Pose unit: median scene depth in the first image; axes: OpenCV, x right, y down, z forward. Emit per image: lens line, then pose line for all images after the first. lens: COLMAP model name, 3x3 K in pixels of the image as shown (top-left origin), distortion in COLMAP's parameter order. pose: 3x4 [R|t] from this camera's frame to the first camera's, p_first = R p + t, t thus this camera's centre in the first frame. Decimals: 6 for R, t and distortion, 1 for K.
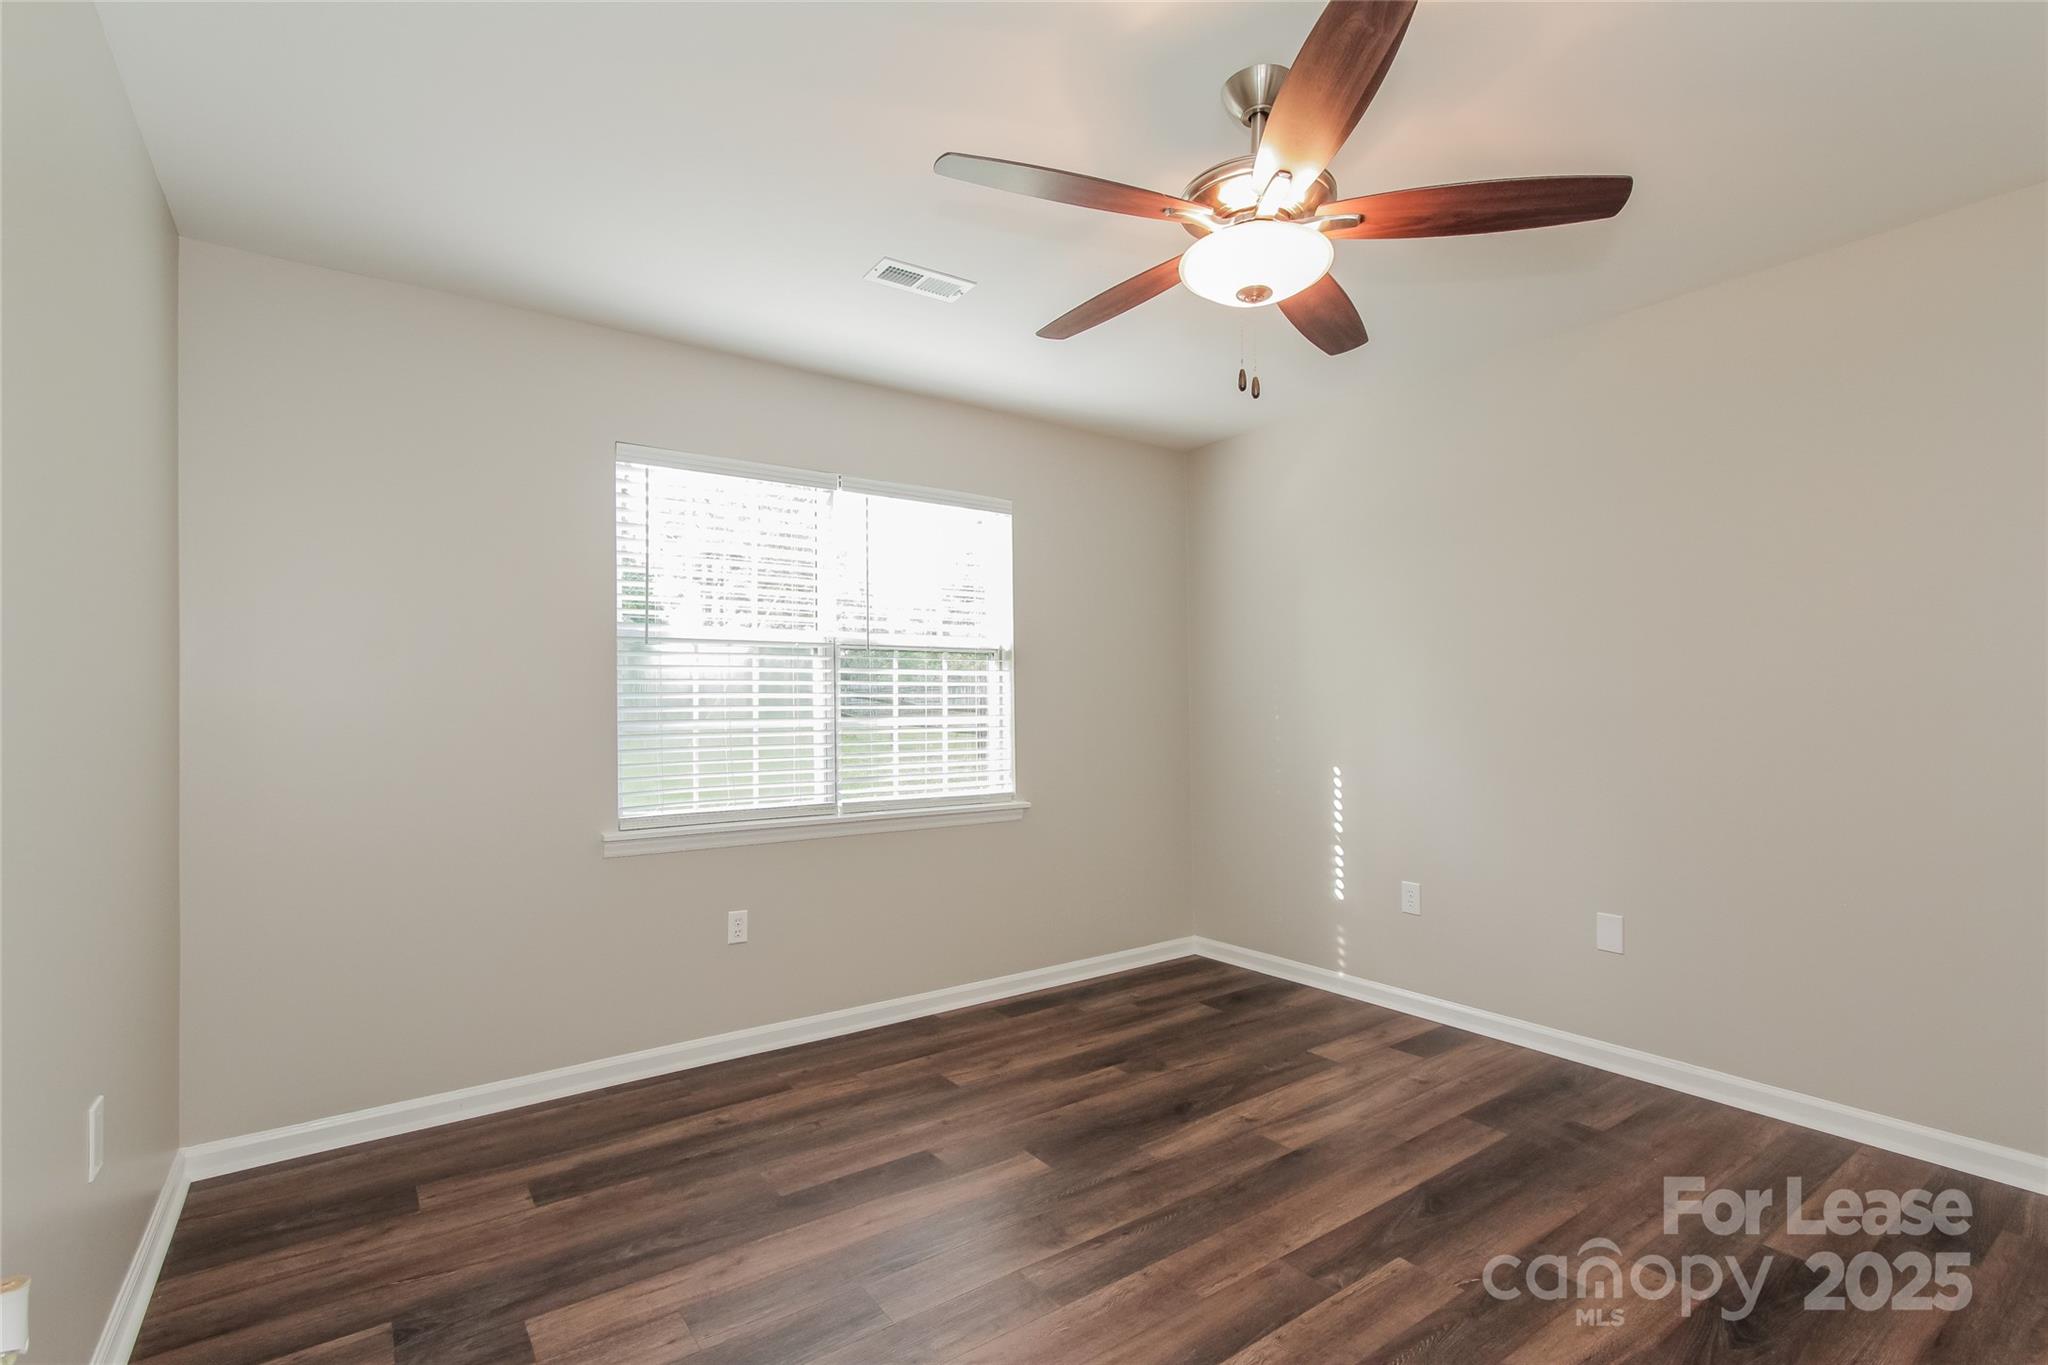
lens RADIAL K [[940.9, 0, 1025.6], [0, 940.9, 693.2], [0, 0, 1]] dist [-0.006046, 0.001134]
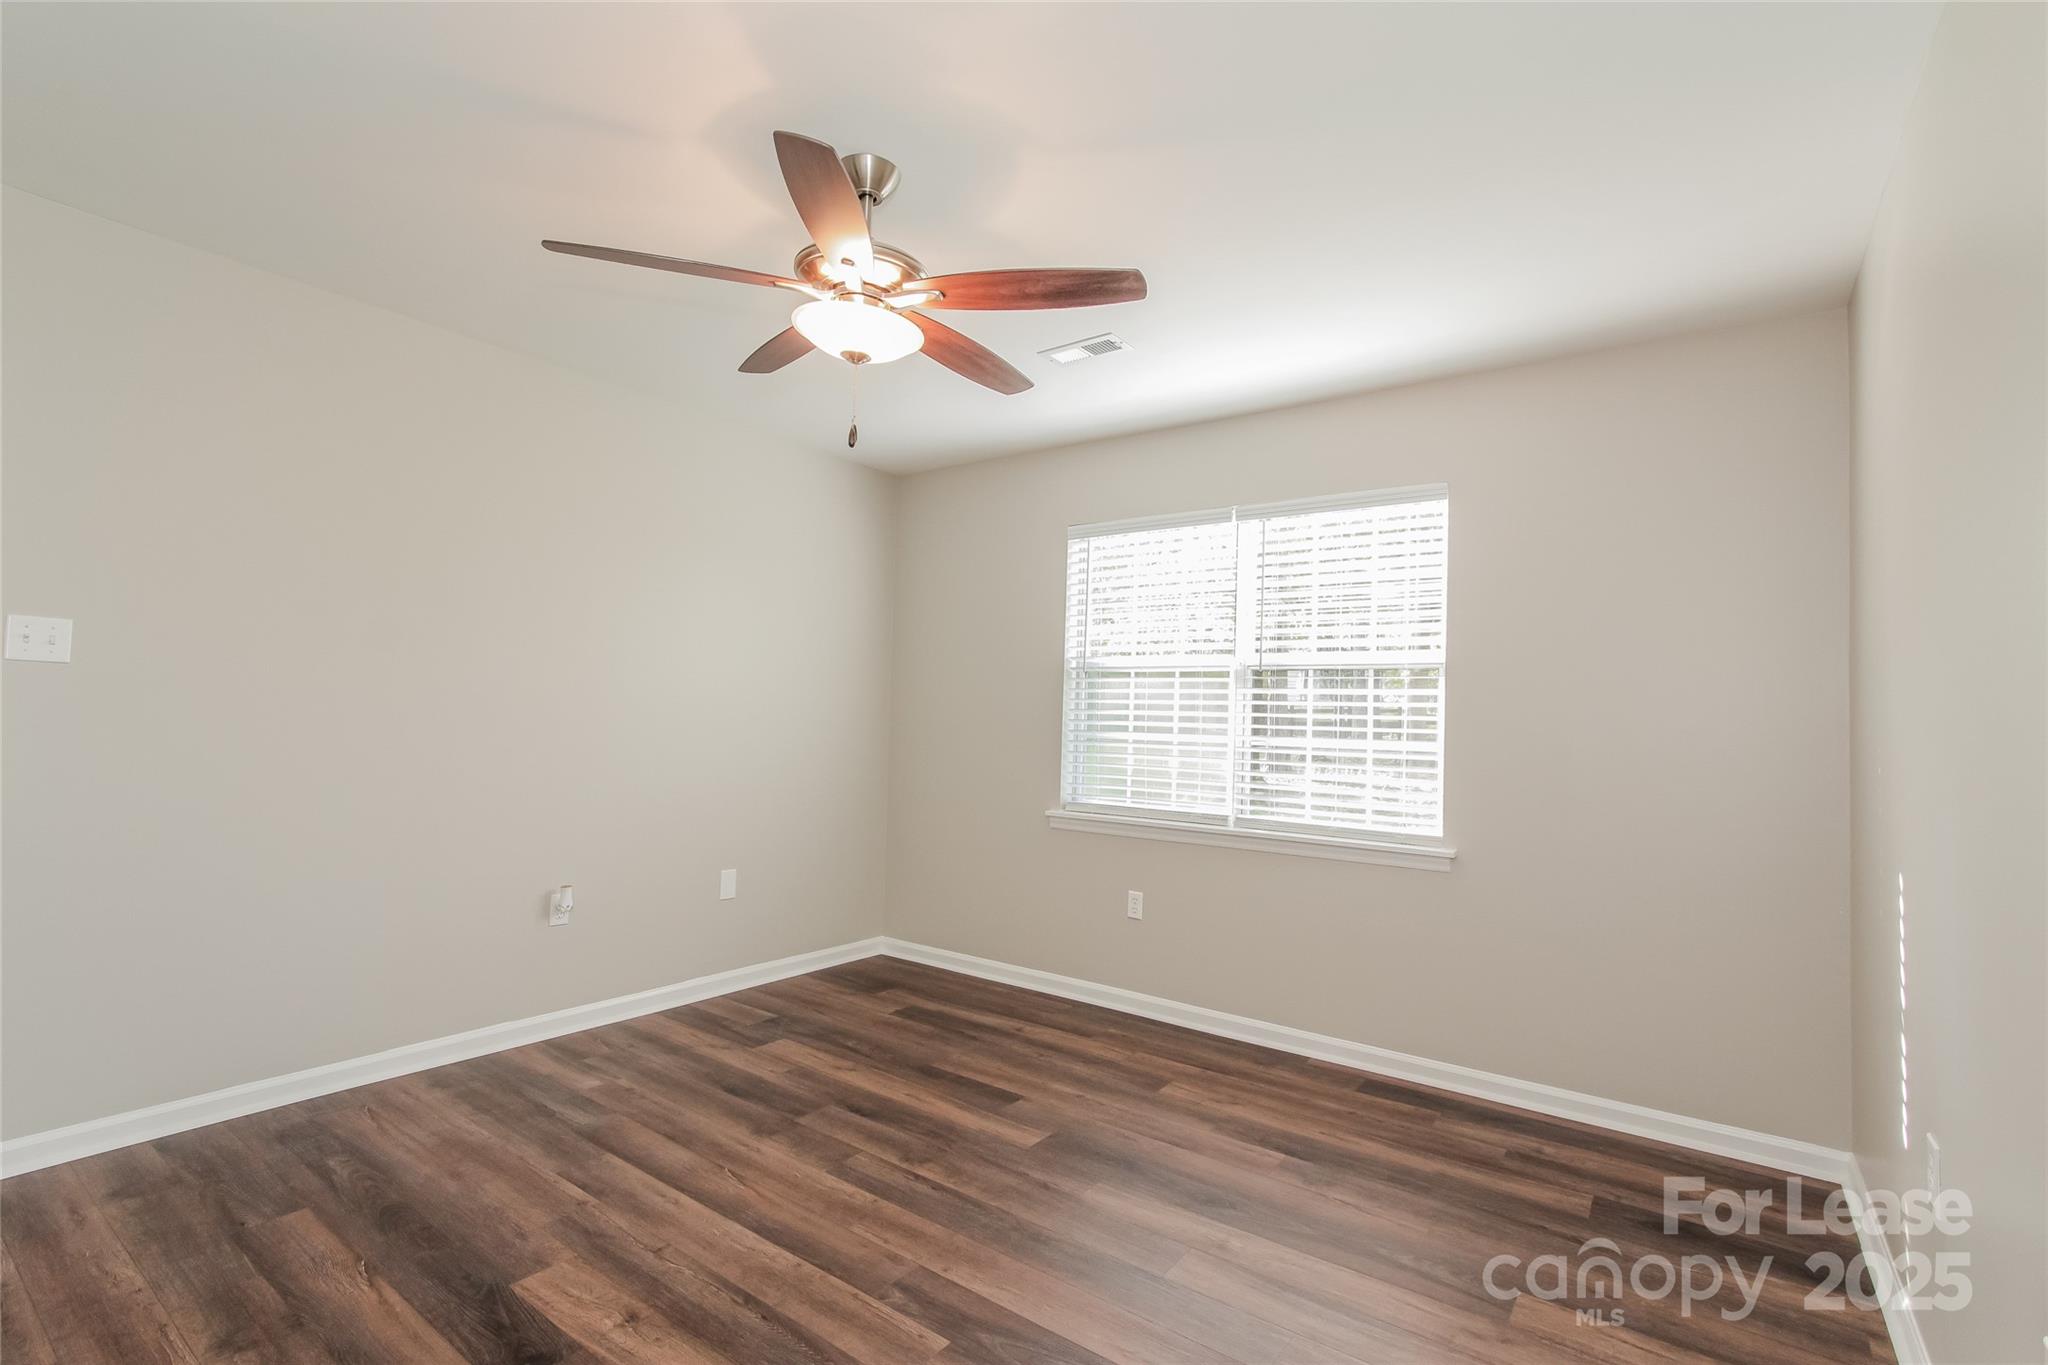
lens RADIAL K [[940.9, 0, 1019.7], [0, 940.9, 686.4], [0, 0, 1]] dist [-0.006046, 0.001134]
pose [[0.303536, -0.015577, -0.952693, 0.801984], [-0.018479, 0.999582, -0.022232, -0.001005], [0.952641, 0.024353, 0.303121, 0.489358]]
